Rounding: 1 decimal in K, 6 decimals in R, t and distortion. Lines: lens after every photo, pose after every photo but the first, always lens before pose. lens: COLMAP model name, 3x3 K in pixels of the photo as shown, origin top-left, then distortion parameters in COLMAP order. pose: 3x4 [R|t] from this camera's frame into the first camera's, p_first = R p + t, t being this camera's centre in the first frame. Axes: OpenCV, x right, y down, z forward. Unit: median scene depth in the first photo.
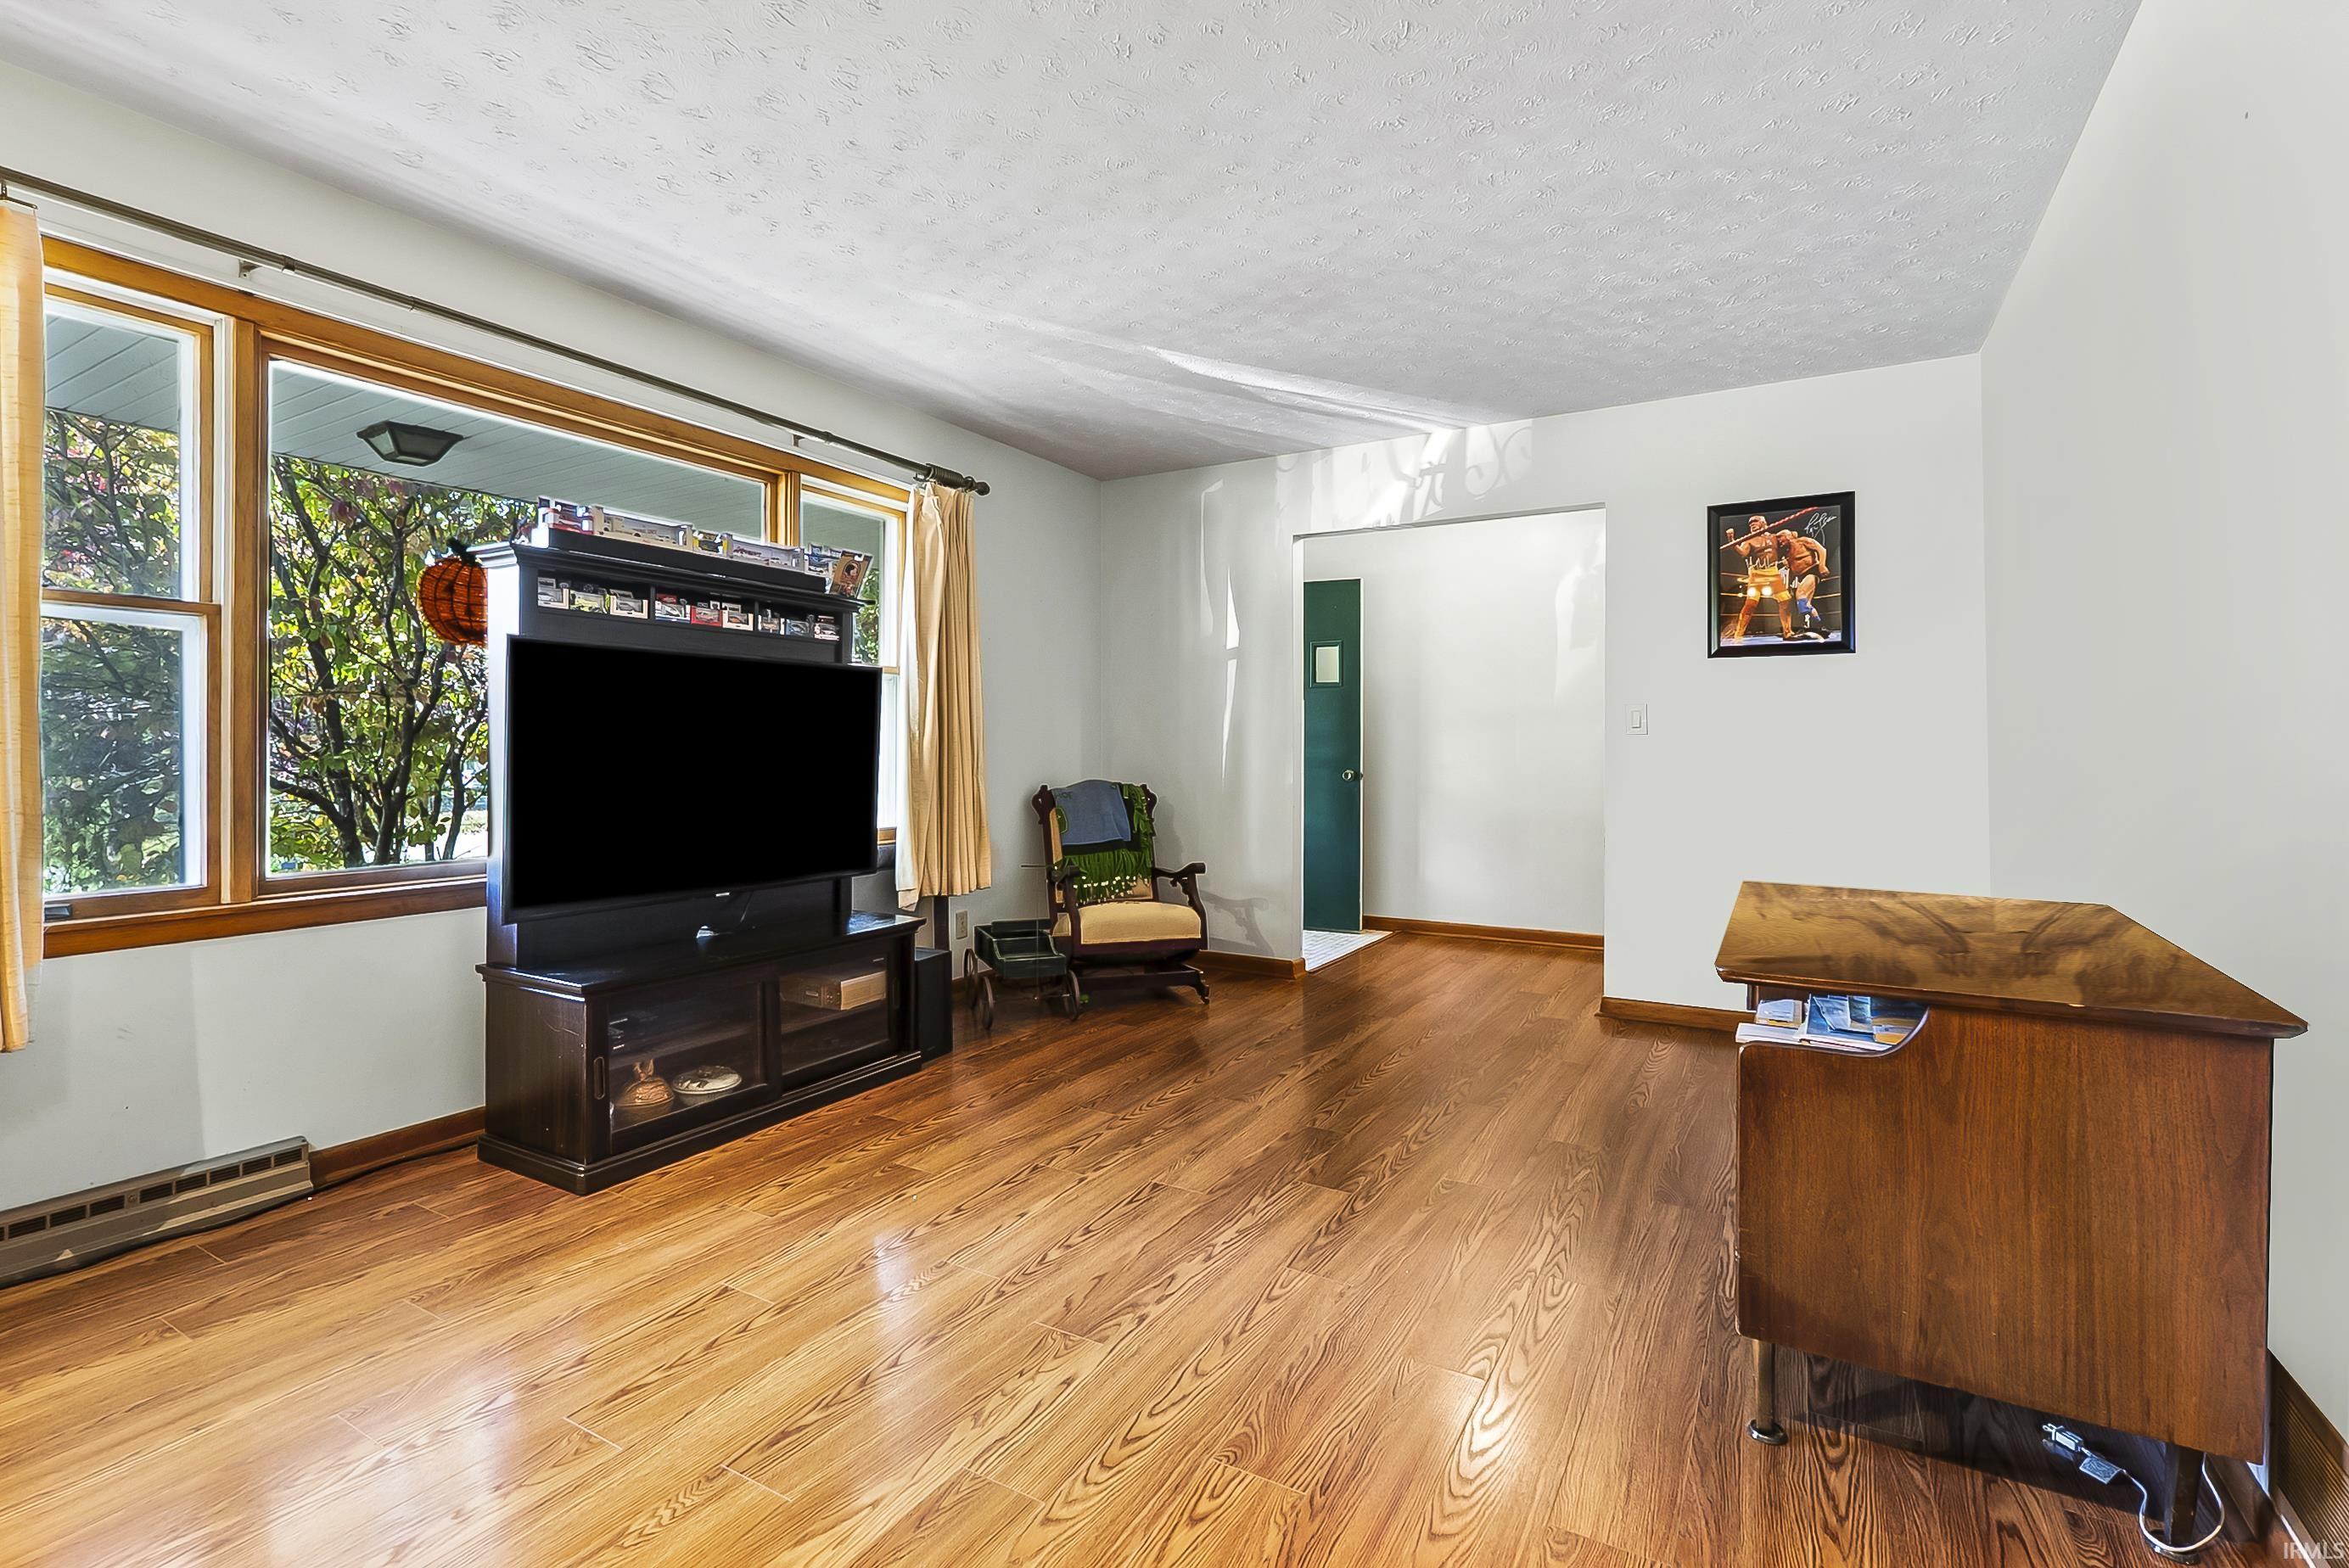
lens RADIAL K [[1073.5, 0, 1176.3], [0, 1073.5, 737.1], [0, 0, 1]] dist [-0.000594, 0.000040]
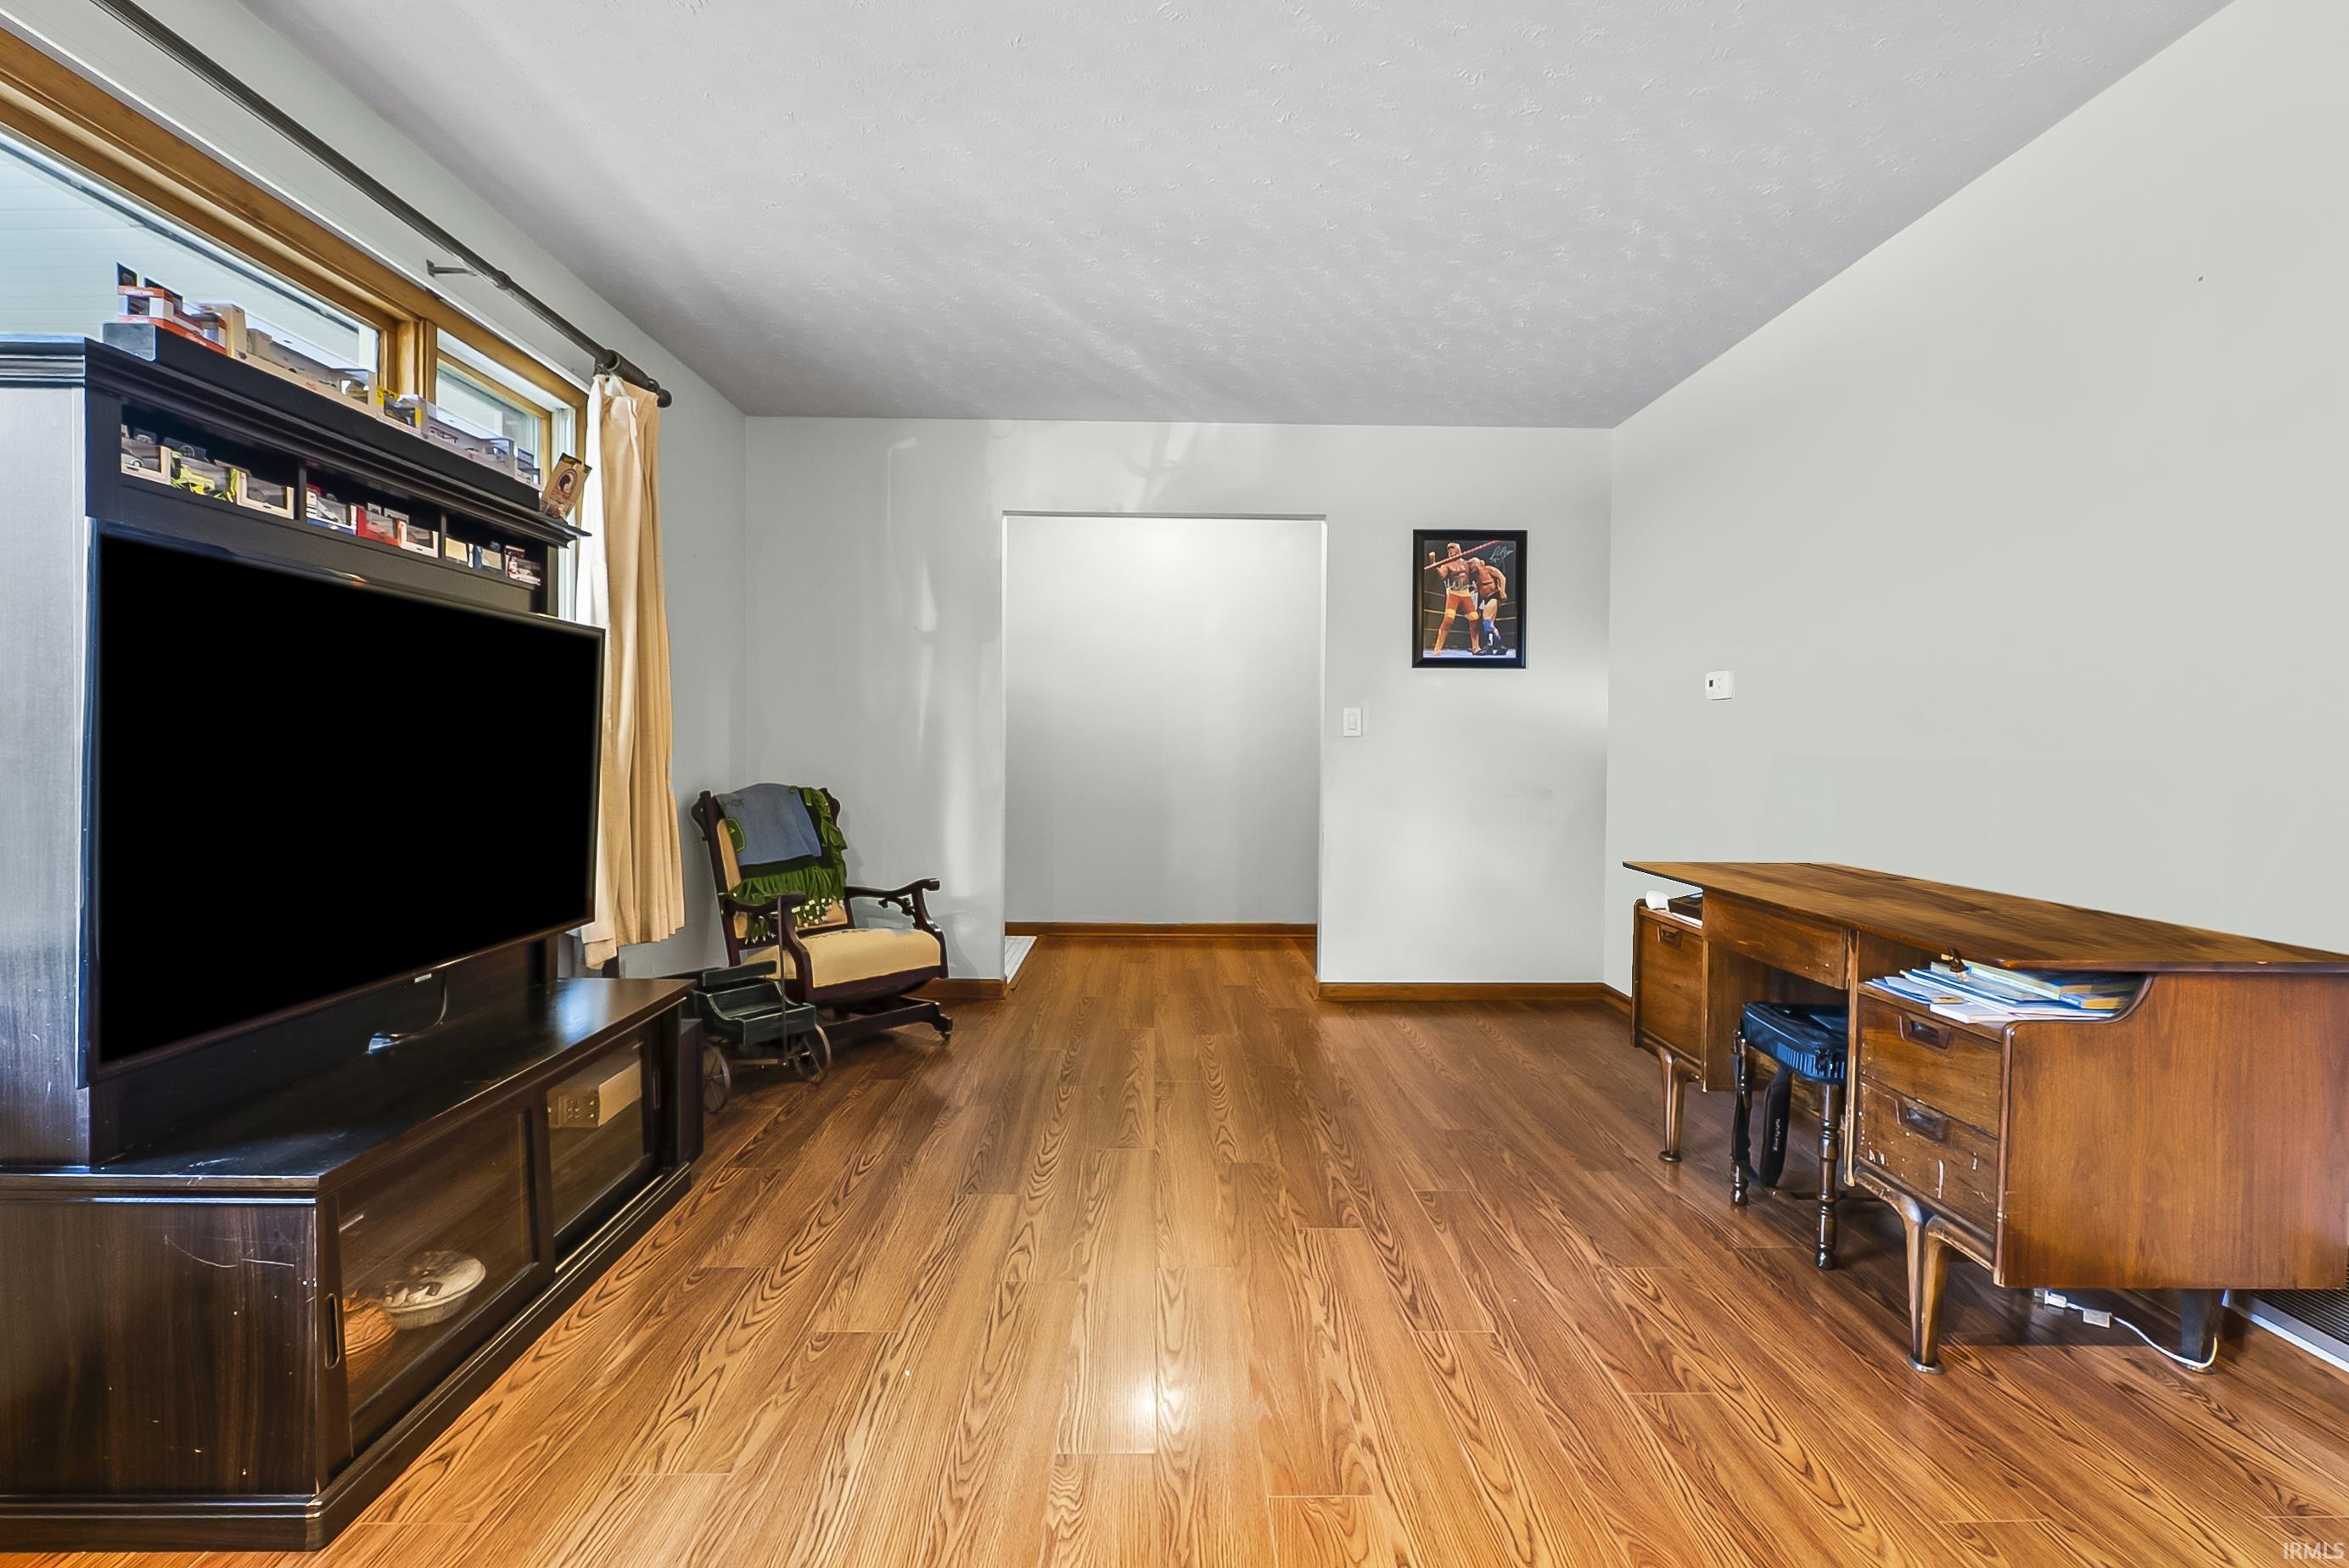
lens RADIAL K [[1057.2, 0, 1170.3], [0, 1057.2, 756.5], [0, 0, 1]] dist [-0.003539, -0.000392]
pose [[0.856208, 0.000738, 0.516631, -0.330968], [-0.012301, 0.999745, 0.018958, 0.000887], [-0.516485, -0.022587, 0.855998, 0.228393]]
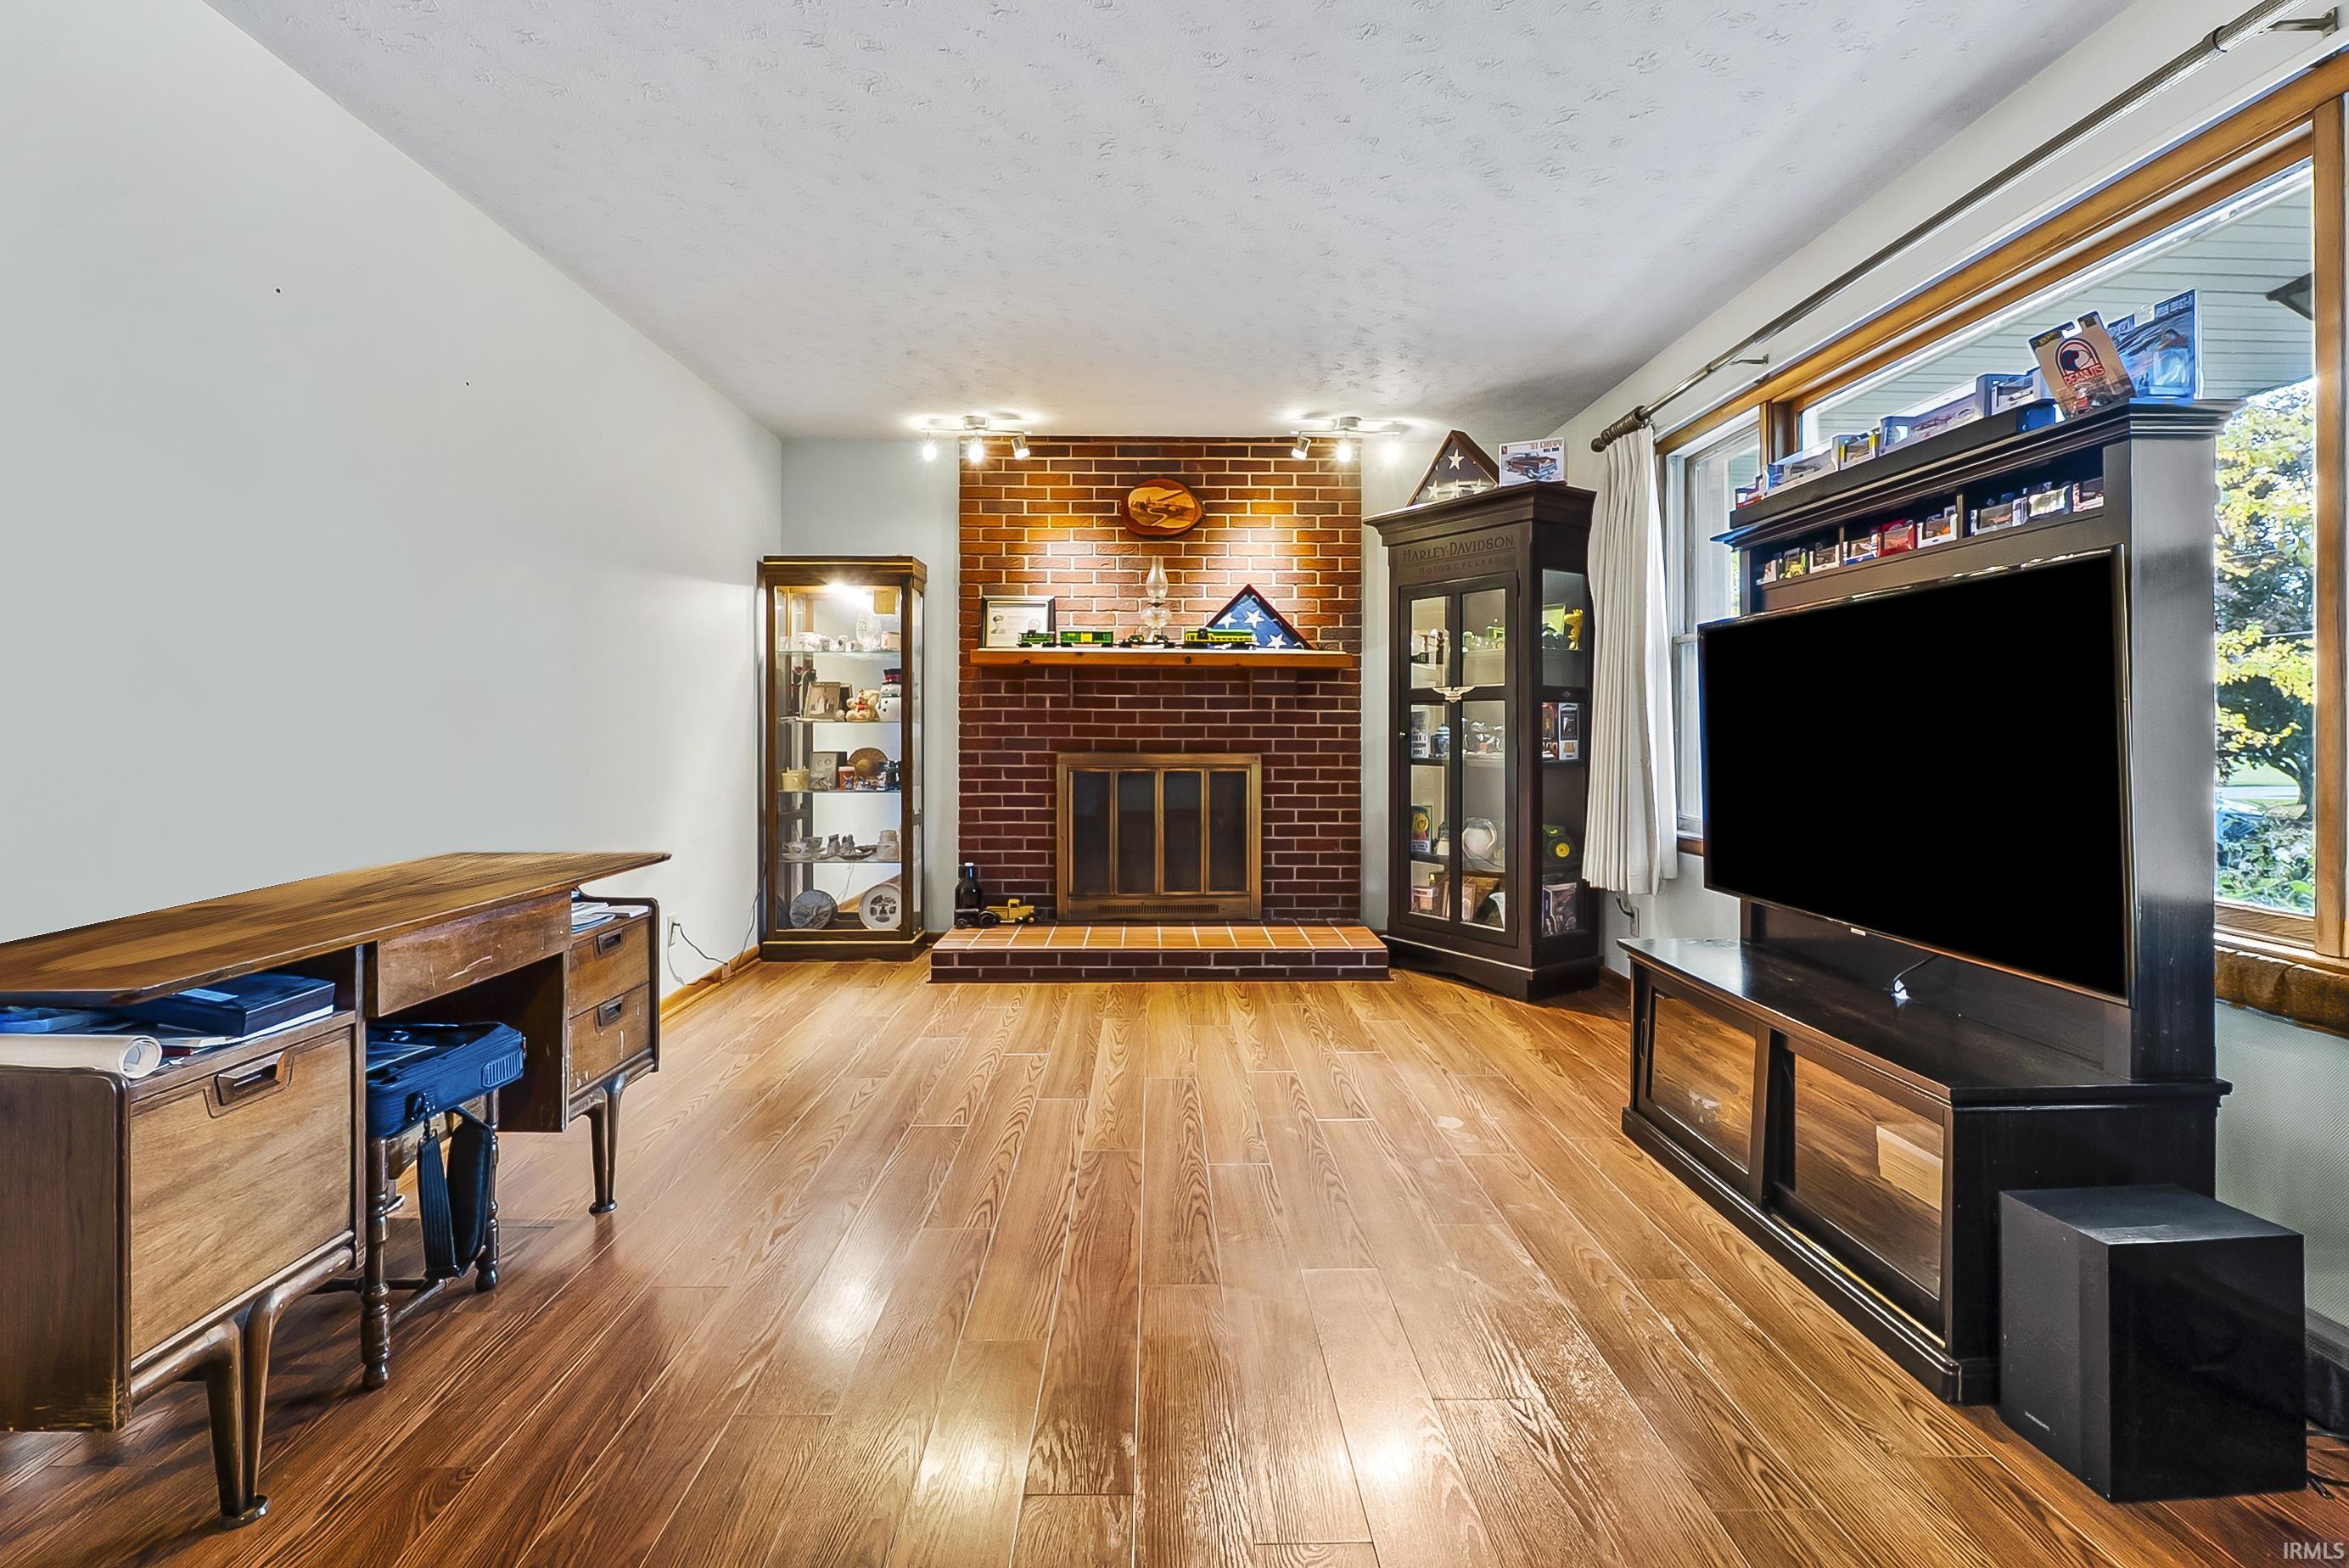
lens RADIAL K [[1073.5, 0, 1176.3], [0, 1073.5, 737.1], [0, 0, 1]] dist [-0.000594, 0.000040]
pose [[-0.854672, -0.000525, -0.519169, 0.305307], [0.003889, 0.999965, -0.007414, 0.018629], [0.519155, -0.008355, -0.854640, 1.243604]]
